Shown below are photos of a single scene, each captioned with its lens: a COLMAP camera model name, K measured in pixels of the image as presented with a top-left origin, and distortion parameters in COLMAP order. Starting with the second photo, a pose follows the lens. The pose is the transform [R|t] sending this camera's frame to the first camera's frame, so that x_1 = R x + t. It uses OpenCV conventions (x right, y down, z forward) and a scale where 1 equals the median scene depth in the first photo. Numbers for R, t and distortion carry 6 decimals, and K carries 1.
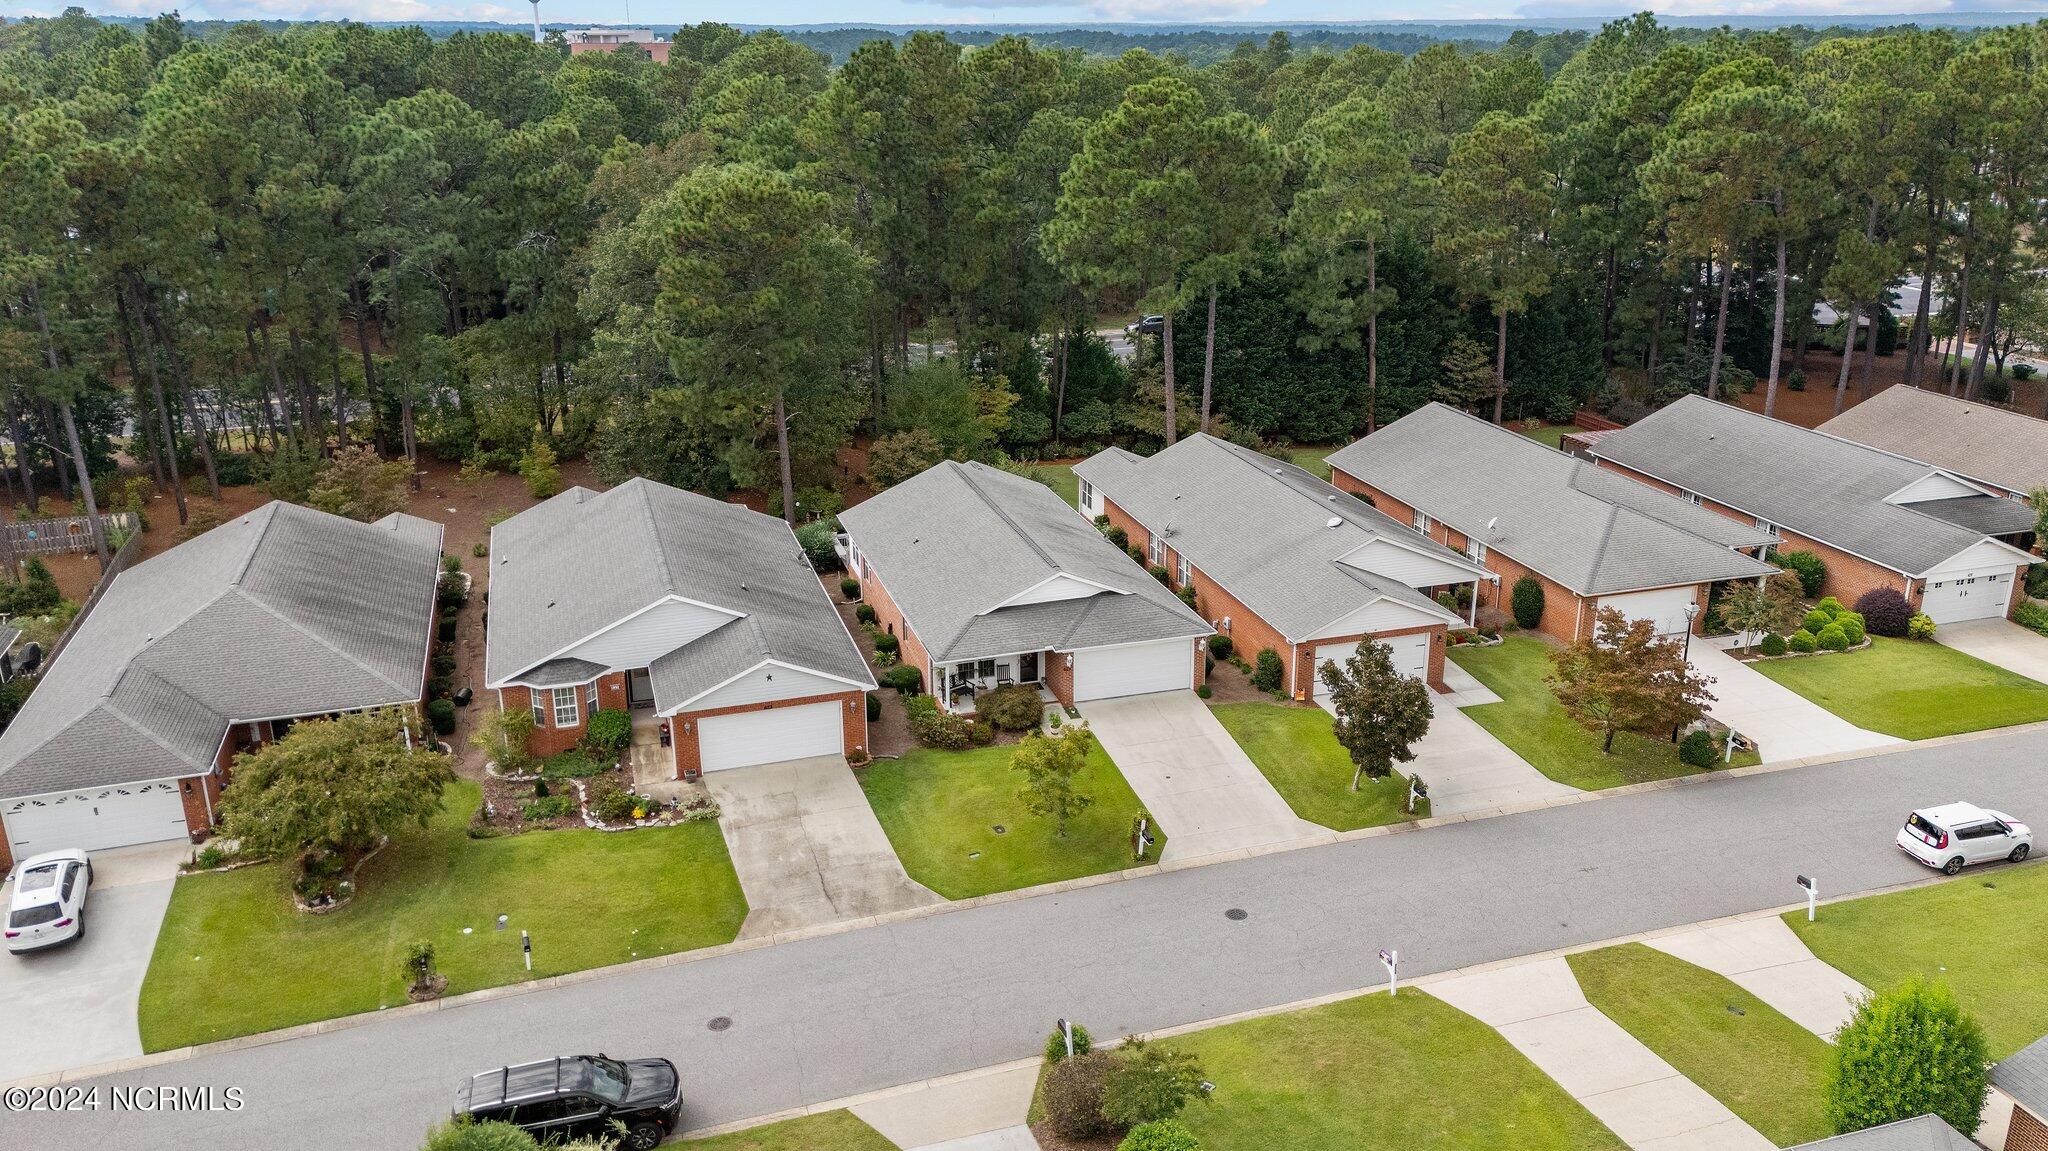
lens RADIAL K [[1524.3, 0, 1024.0], [0, 1524.3, 575.5], [0, 0, 1]] dist [0.125099, -0.073423]
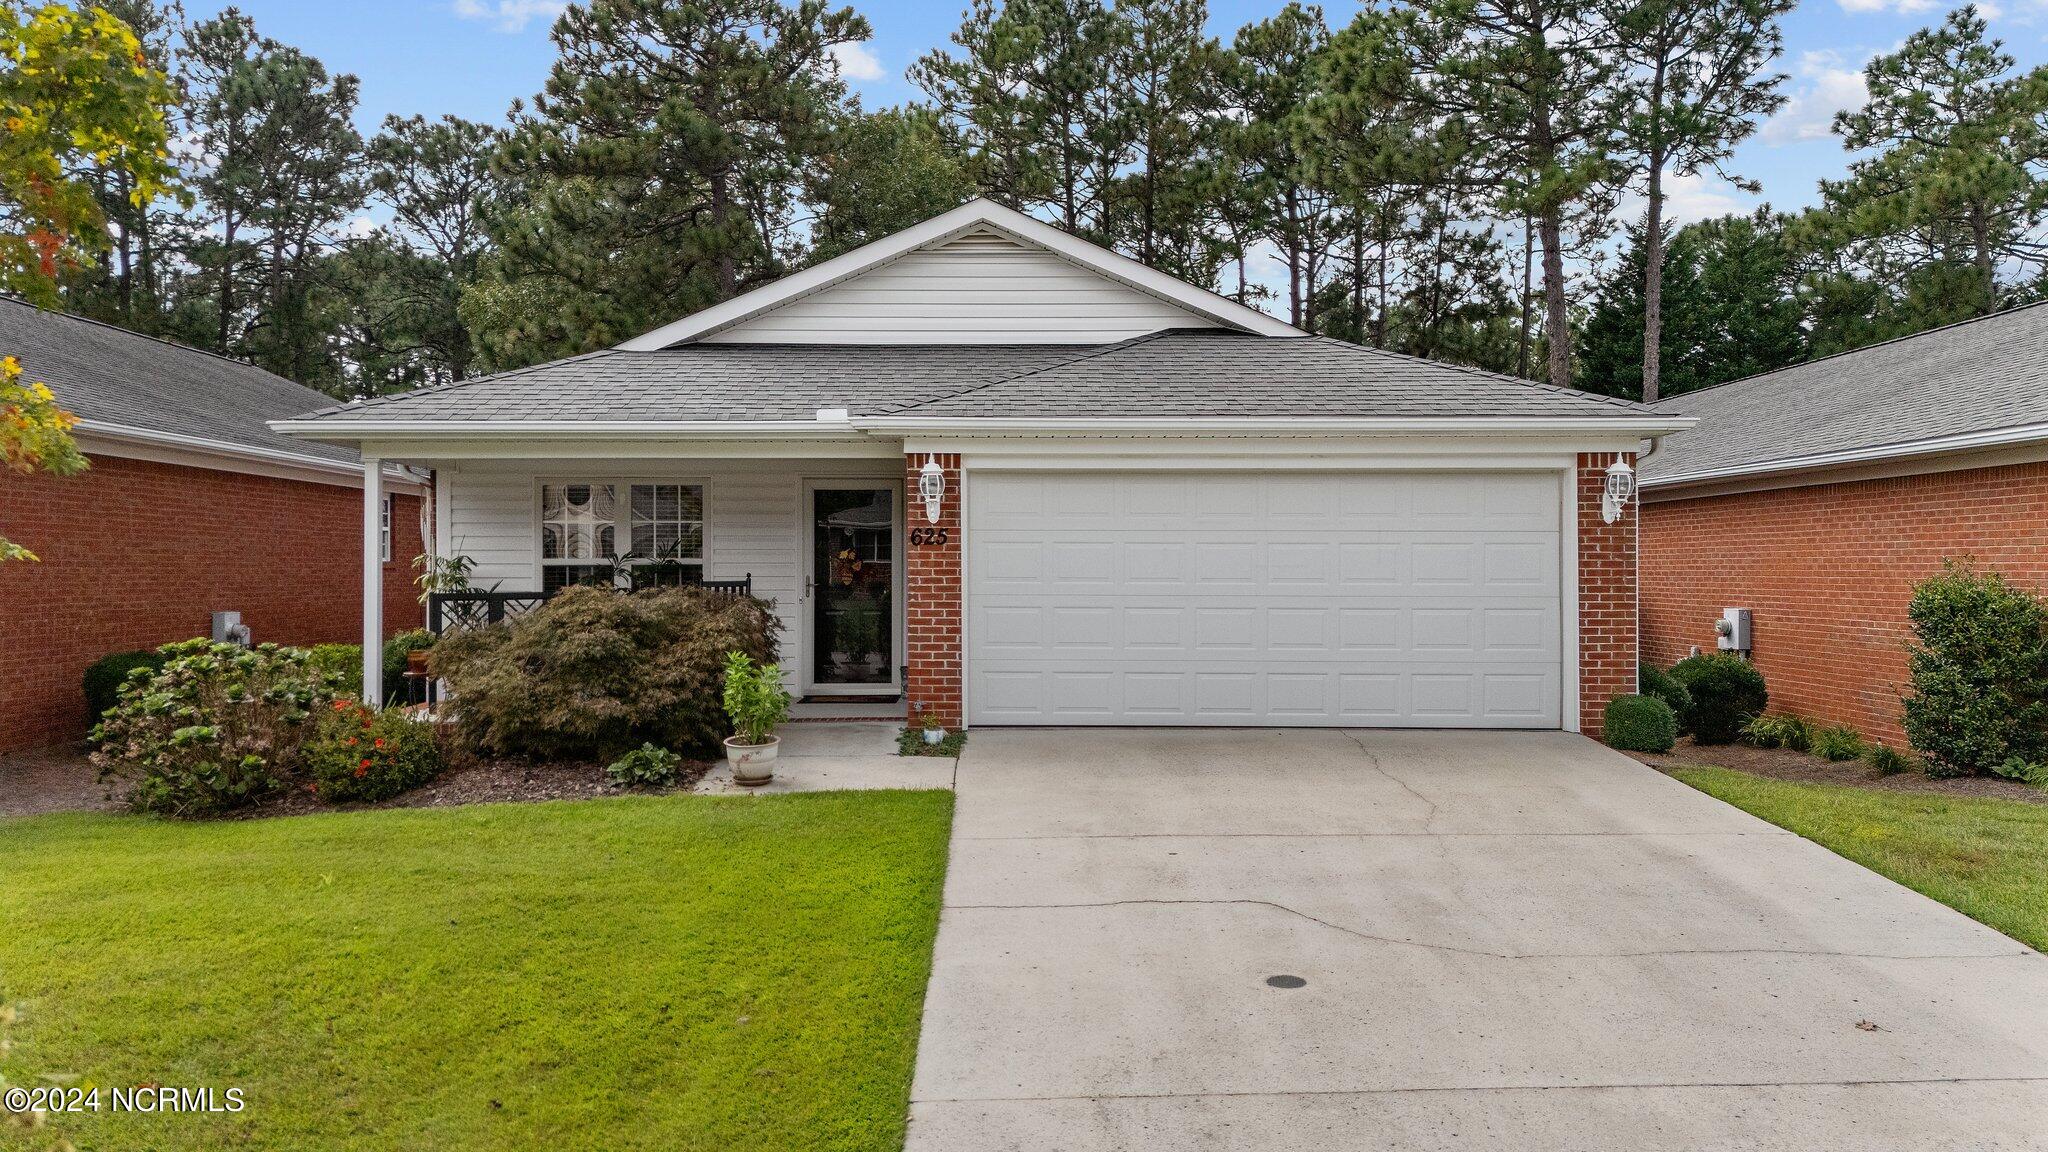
lens RADIAL K [[1517.4, 0, 1009.5], [0, 1517.4, 572.8], [0, 0, 1]] dist [0.070212, -0.073976]
pose [[0.958425, -0.001919, -0.285337, 0.103500], [-0.090756, 0.945999, -0.311205, 0.135689], [0.270526, 0.324163, 0.906496, 0.847107]]
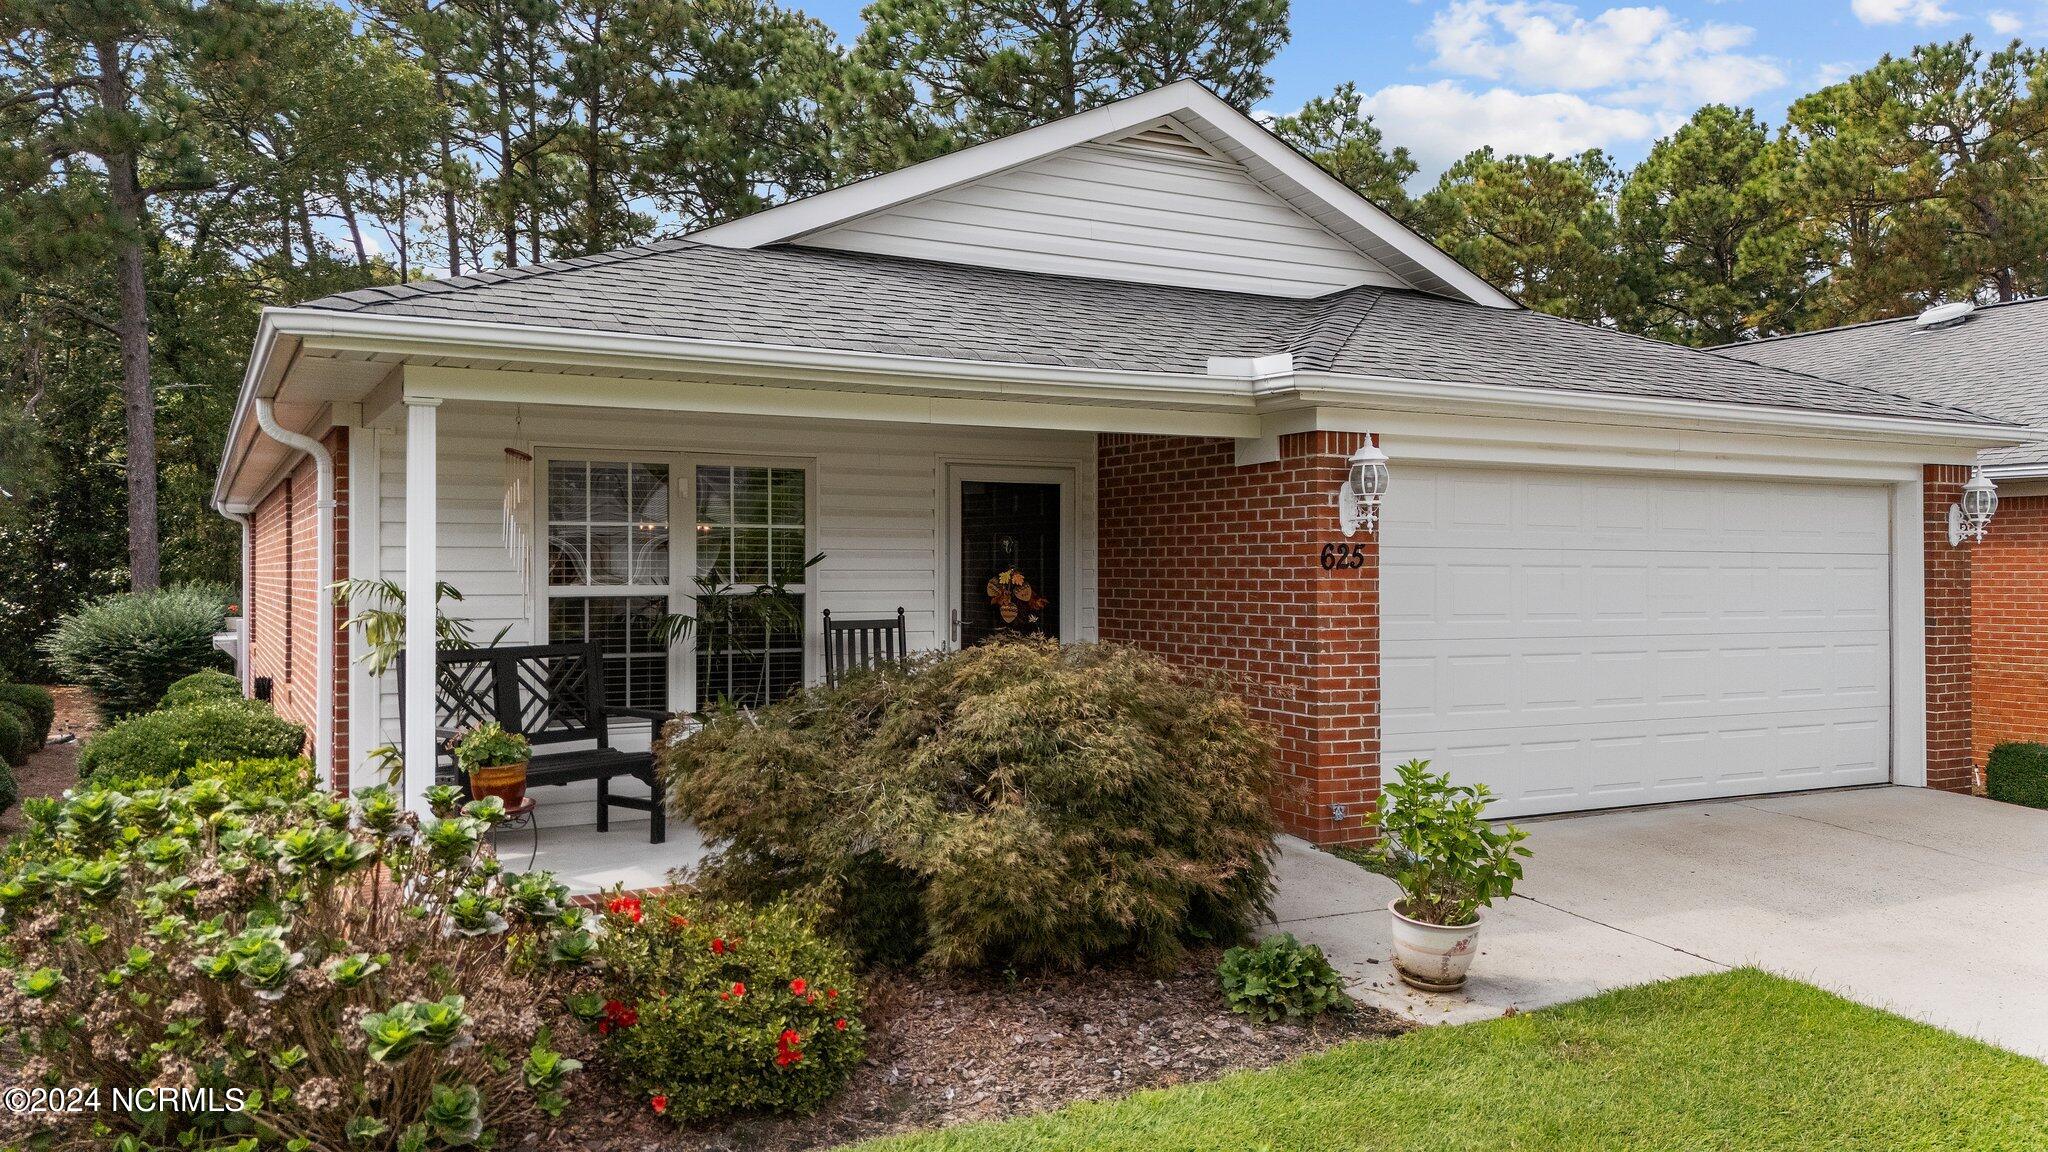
lens RADIAL K [[1517.4, 0, 1009.5], [0, 1517.4, 572.8], [0, 0, 1]] dist [0.070212, -0.073976]
pose [[0.982378, -0.000876, 0.186902, -0.029282], [0.061682, 0.945483, -0.319776, 0.110191], [-0.176432, 0.325670, 0.928876, 0.910316]]
